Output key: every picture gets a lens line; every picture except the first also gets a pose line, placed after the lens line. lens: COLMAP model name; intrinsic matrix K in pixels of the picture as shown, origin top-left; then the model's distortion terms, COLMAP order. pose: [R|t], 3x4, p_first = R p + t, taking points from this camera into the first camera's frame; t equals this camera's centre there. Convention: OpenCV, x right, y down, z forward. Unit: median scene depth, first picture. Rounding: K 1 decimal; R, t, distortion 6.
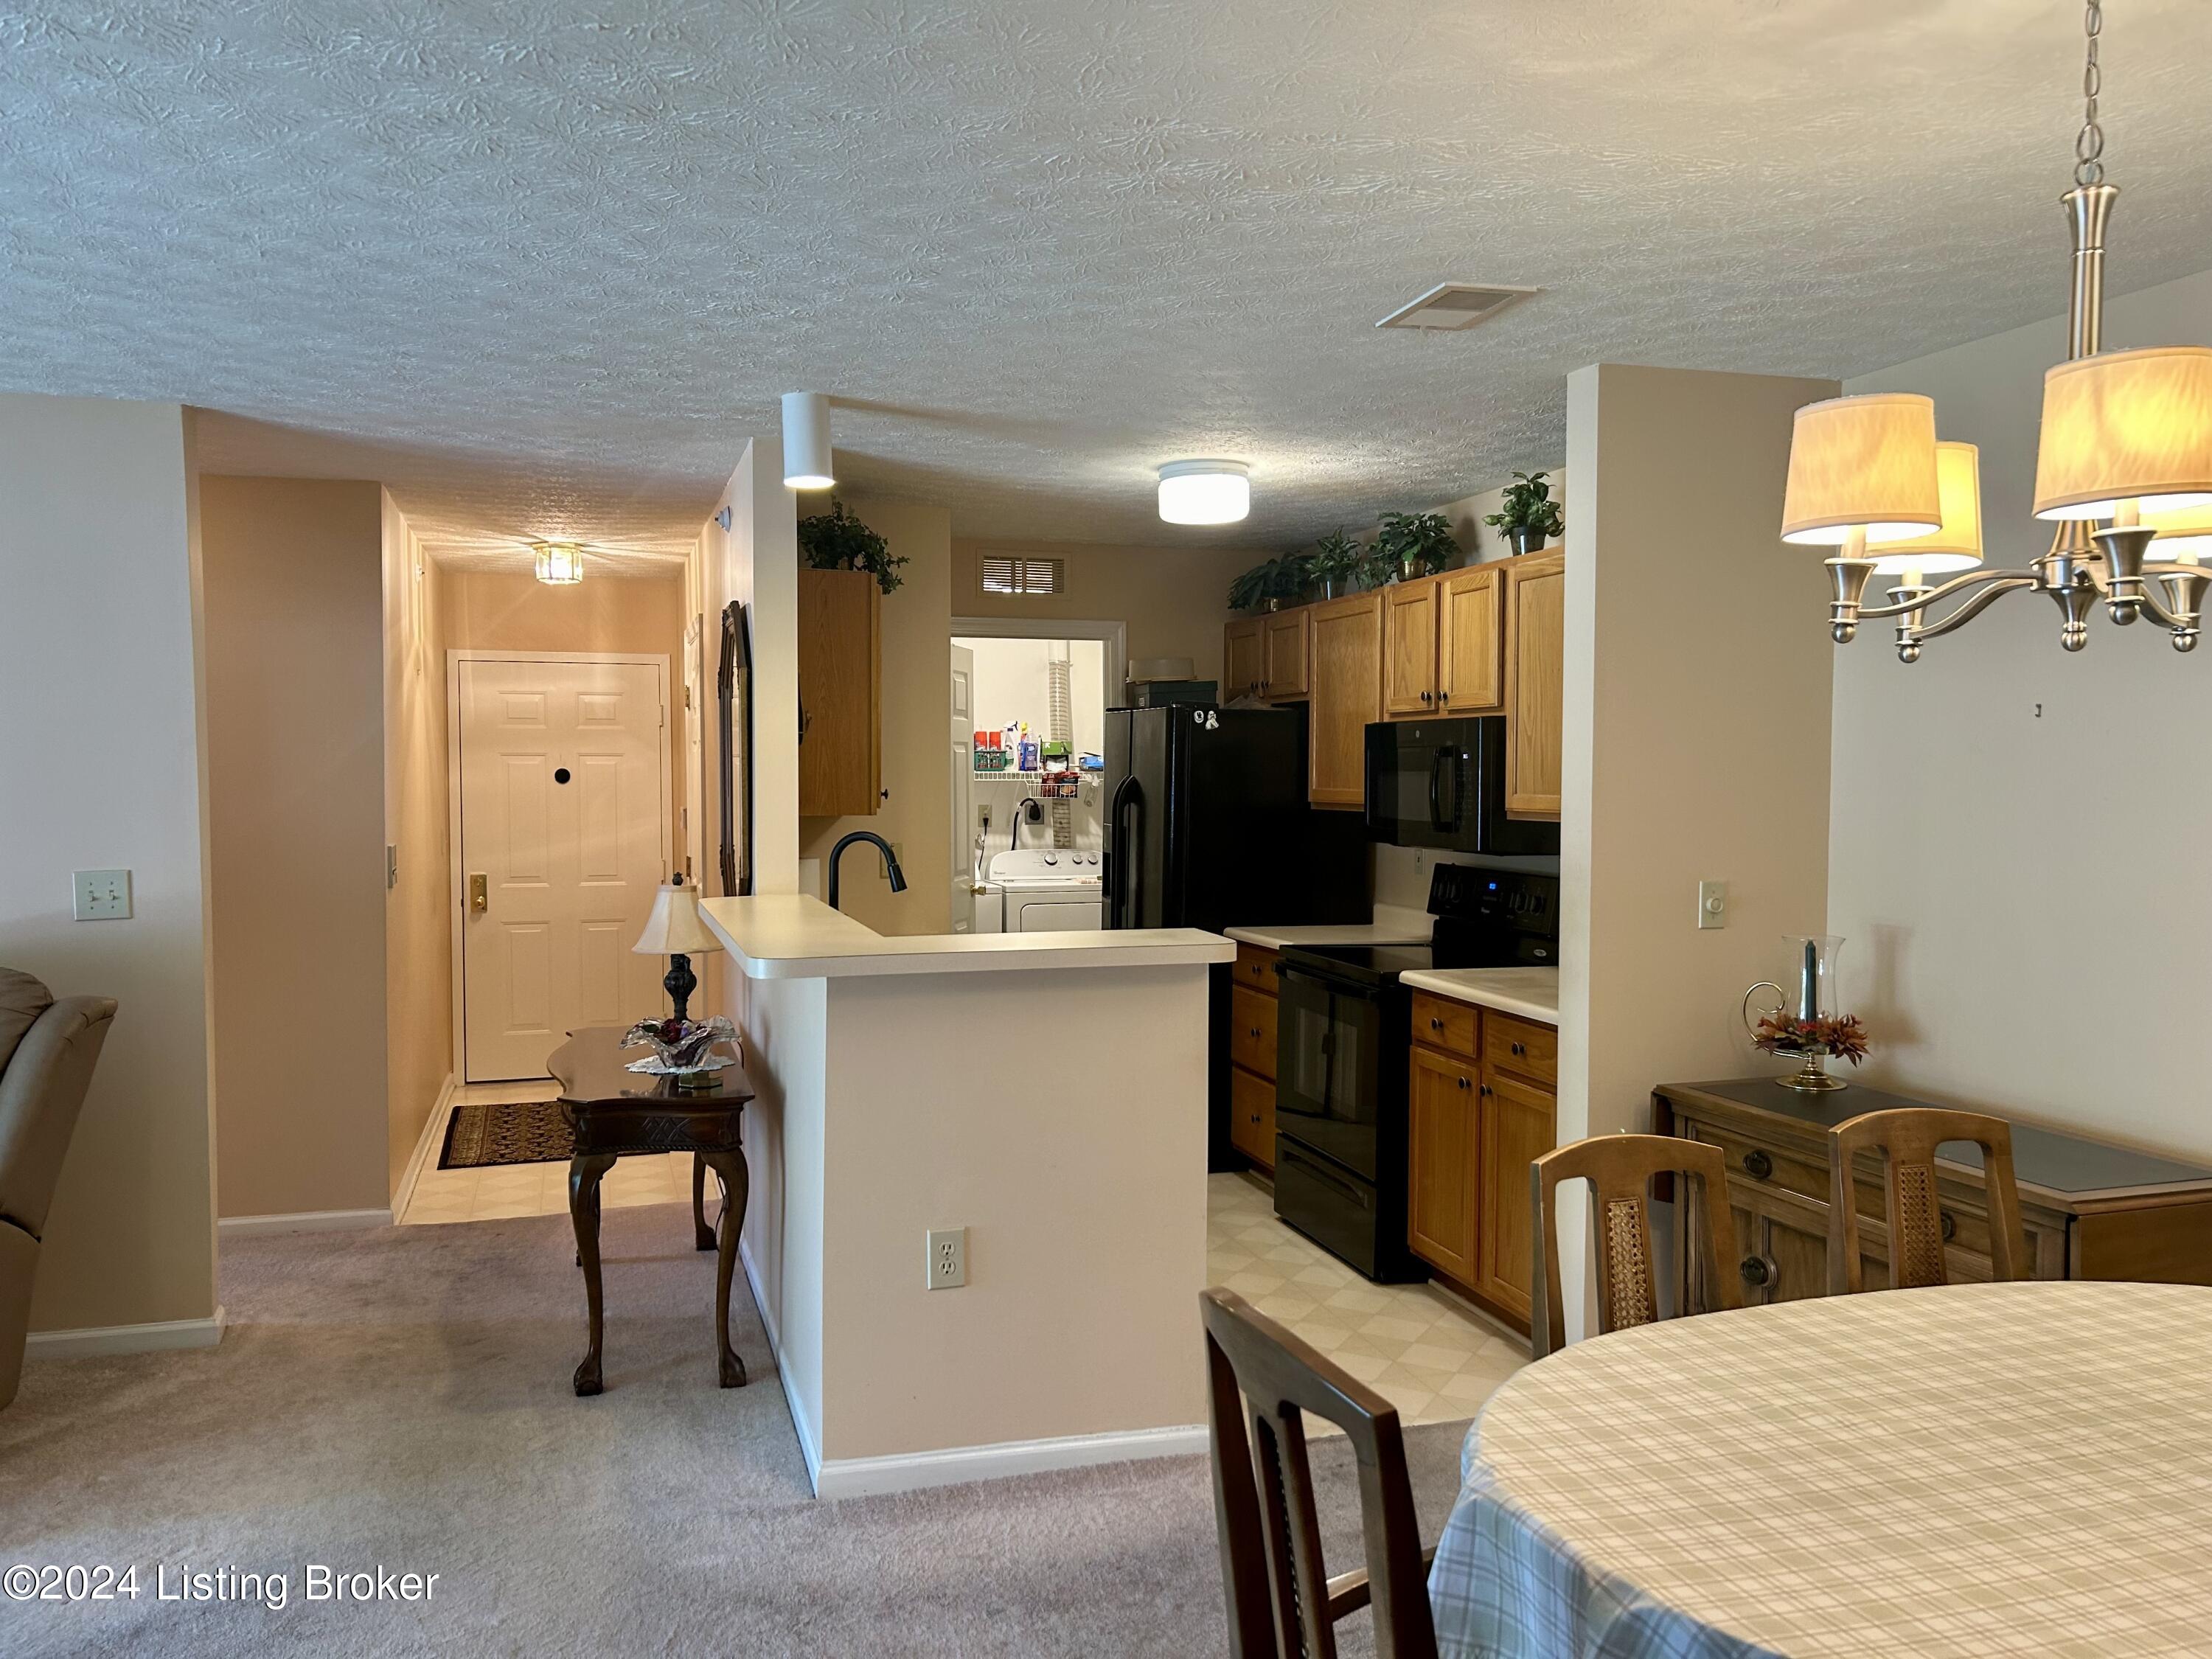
lens RADIAL K [[1644.9, 0, 1120.5], [0, 1644.9, 826.0], [0, 0, 1]] dist [0.043692, -0.064470]
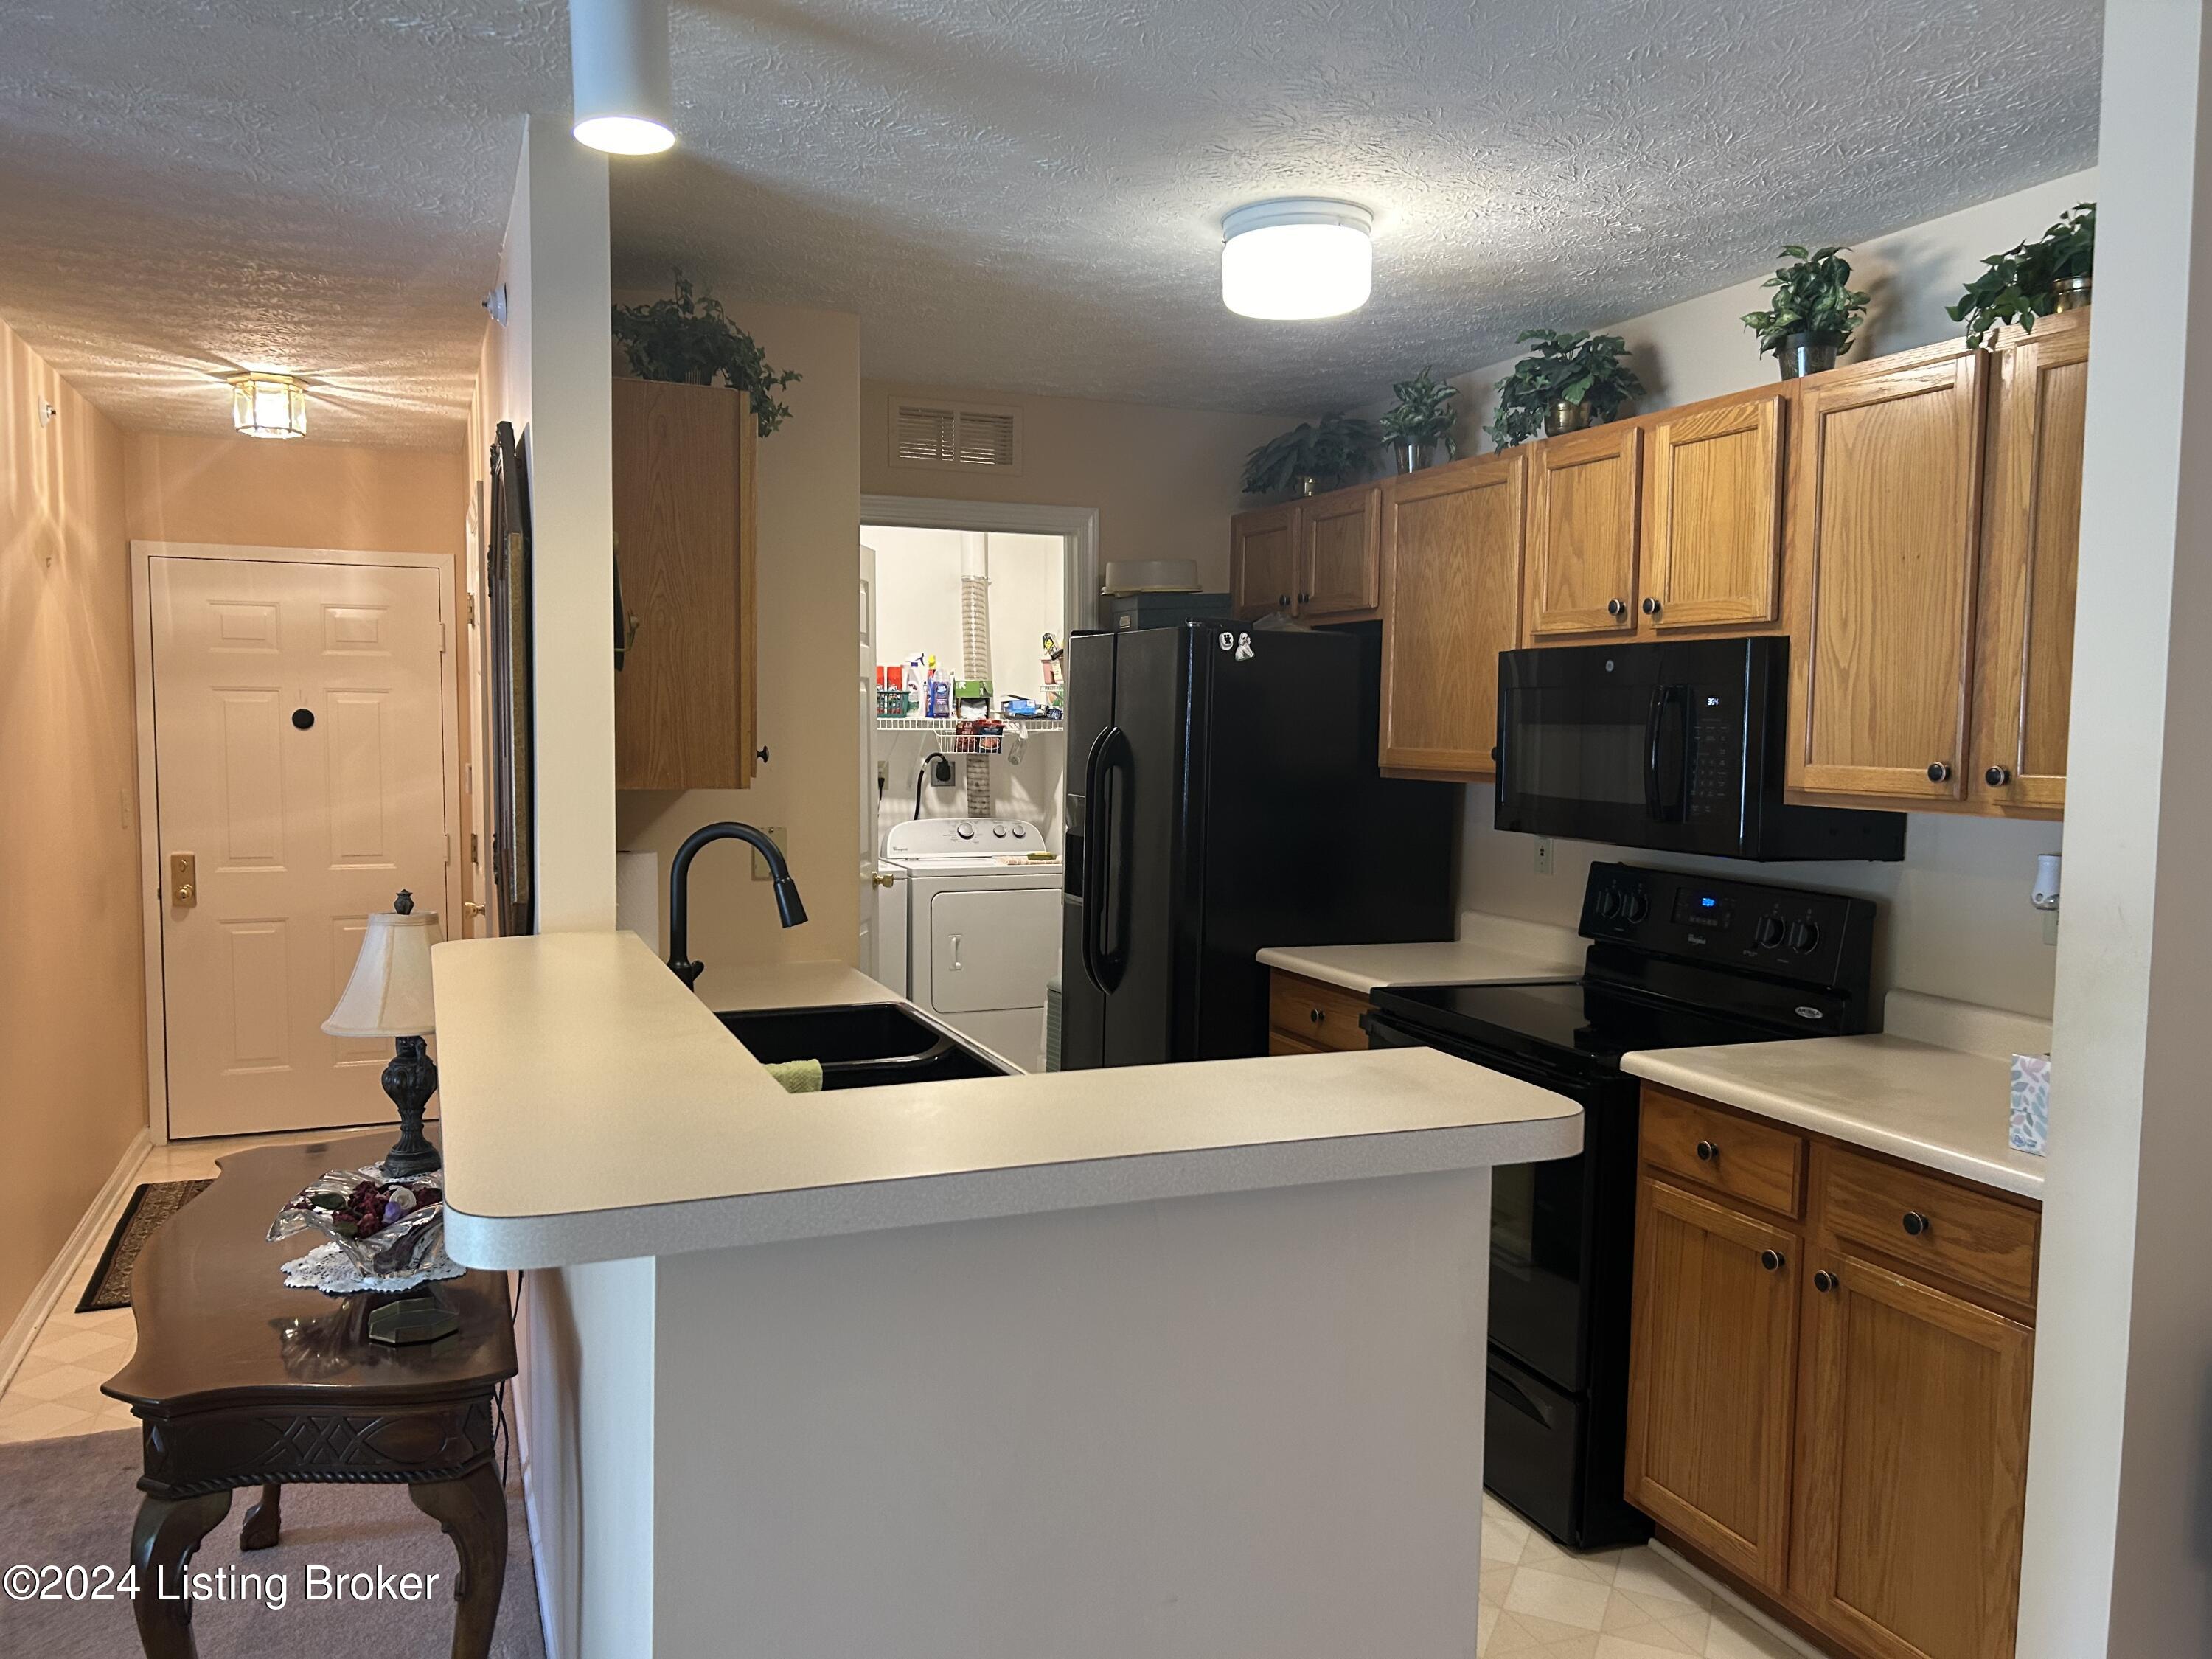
lens RADIAL K [[1644.9, 0, 1099.0], [0, 1644.9, 827.9], [0, 0, 1]] dist [0.043692, -0.064470]
pose [[0.997233, 0.003578, 0.074259, -0.058787], [-0.006059, 0.999430, 0.033208, -0.012300], [-0.074098, -0.033566, 0.996686, 0.345245]]
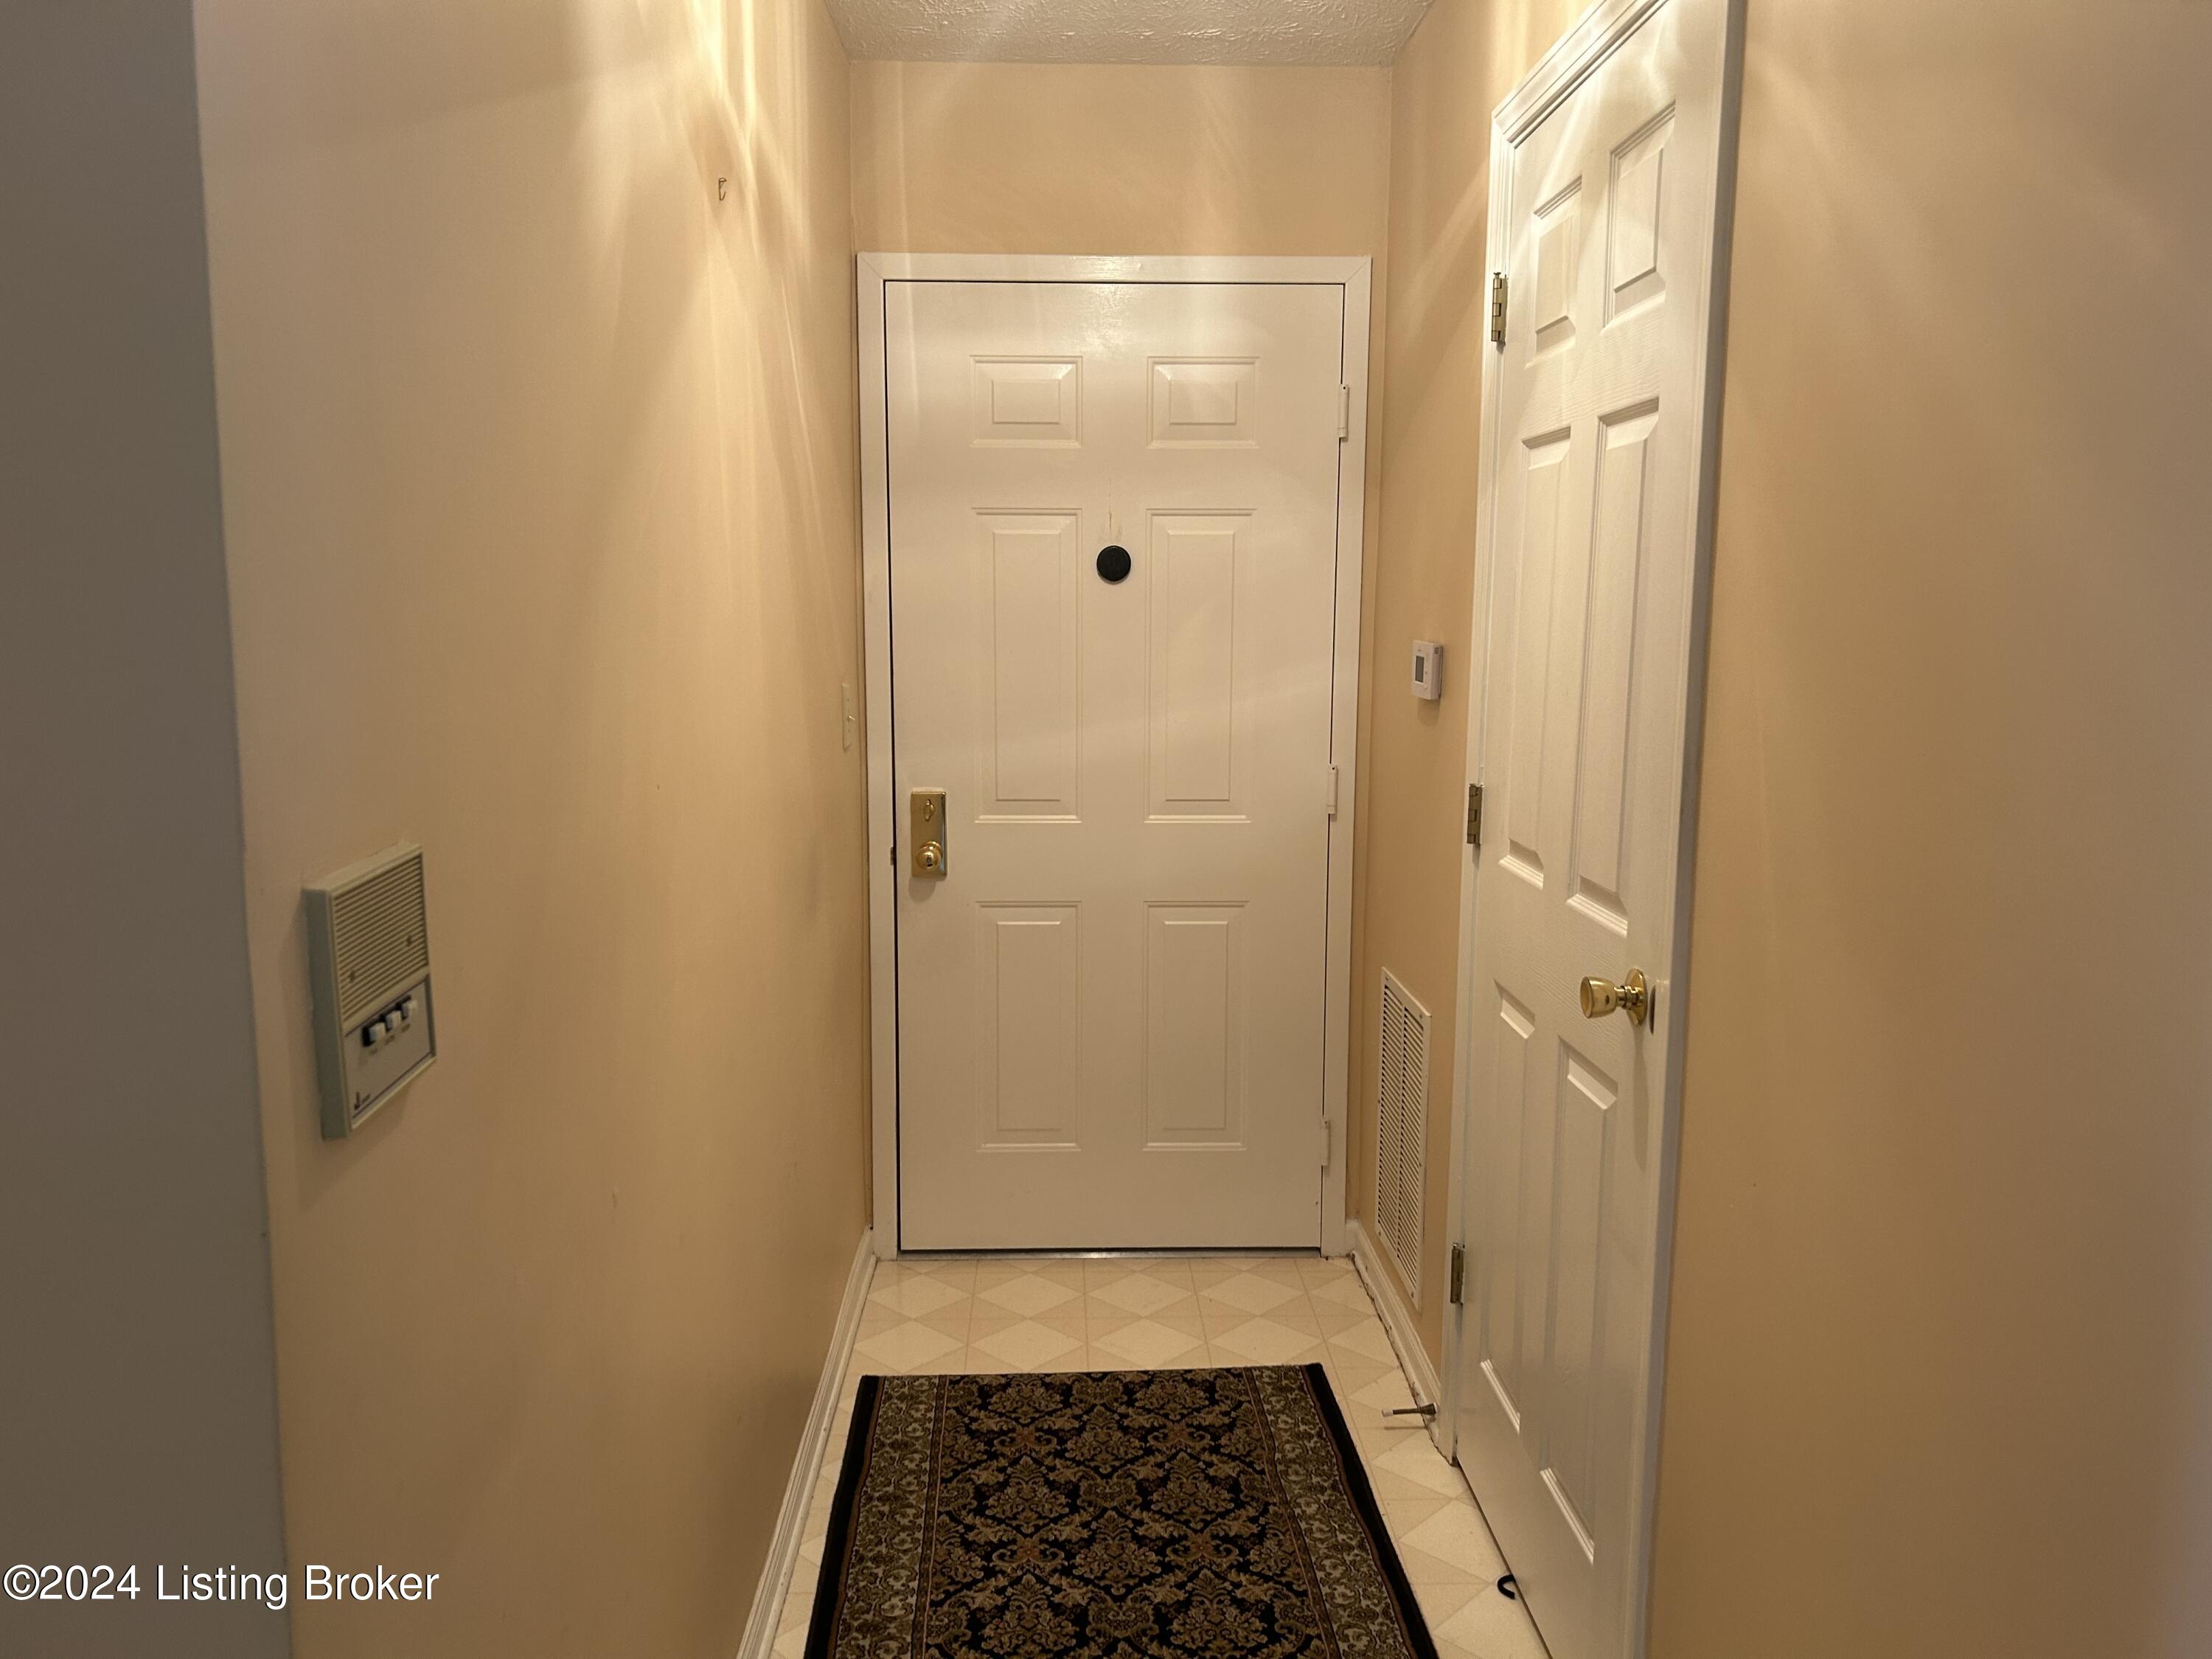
lens RADIAL K [[1644.9, 0, 1098.8], [0, 1644.9, 846.3], [0, 0, 1]] dist [0.043692, -0.064470]
pose [[0.958516, 0.044318, -0.281573, -0.311301], [-0.015258, 0.994400, 0.104572, -0.003173], [0.284631, -0.095938, 0.953825, 0.836351]]
